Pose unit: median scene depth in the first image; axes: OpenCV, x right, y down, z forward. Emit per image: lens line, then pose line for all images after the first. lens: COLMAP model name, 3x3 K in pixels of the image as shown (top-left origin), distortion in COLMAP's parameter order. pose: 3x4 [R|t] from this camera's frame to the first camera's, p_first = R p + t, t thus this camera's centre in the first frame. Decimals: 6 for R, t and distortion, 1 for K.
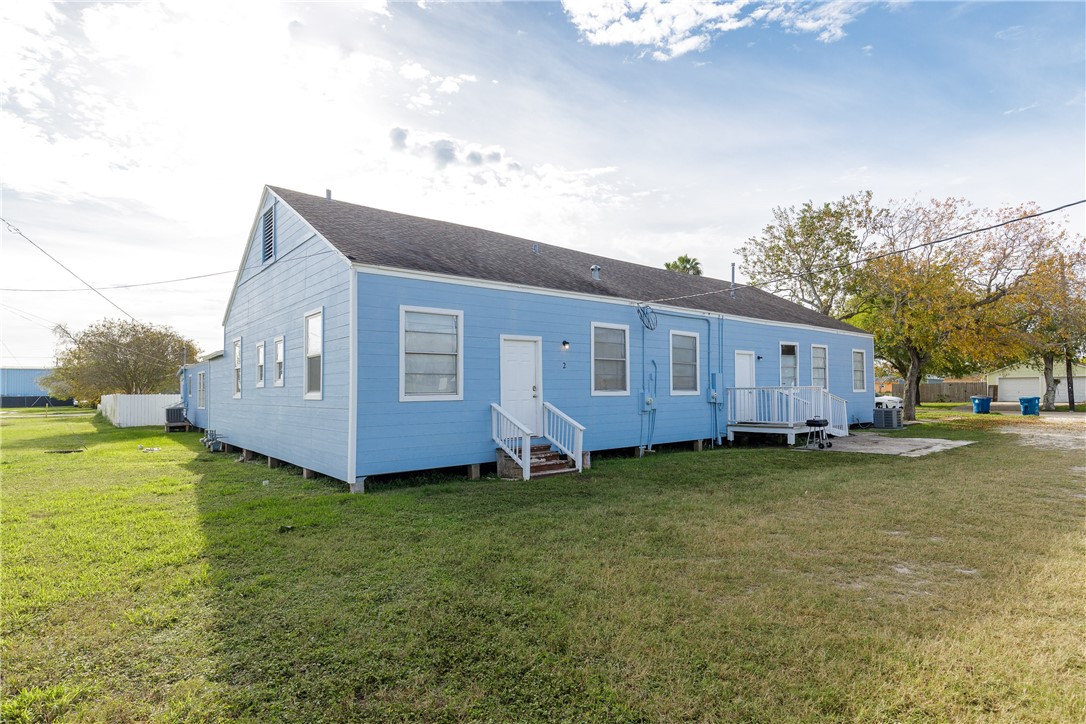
lens RADIAL K [[569.2, 0, 541.6], [0, 569.2, 383.5], [0, 0, 1]] dist [-0.022623, -0.001313]
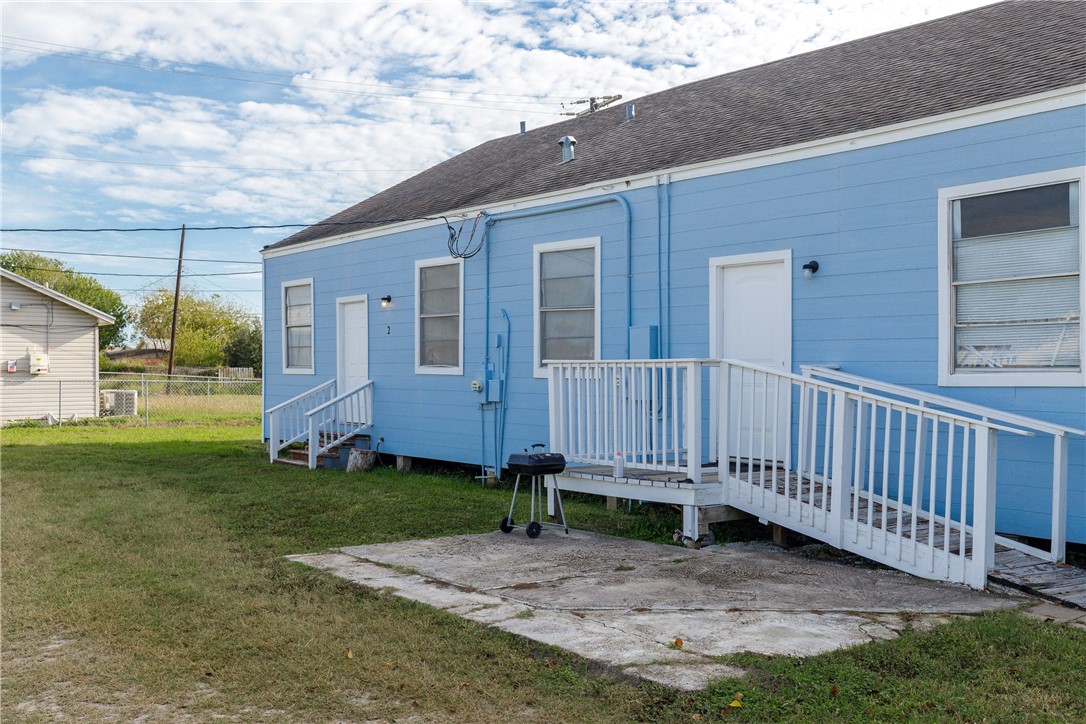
lens RADIAL K [[1092.0, 0, 542.8], [0, 1092.0, 364.8], [0, 0, 1]] dist [-0.013014, 0.000000]
pose [[-0.028888, 0.006412, -0.999562, 1.221421], [0.011687, 0.999913, 0.006077, 0.004968], [0.999514, -0.011507, -0.028961, 1.068700]]
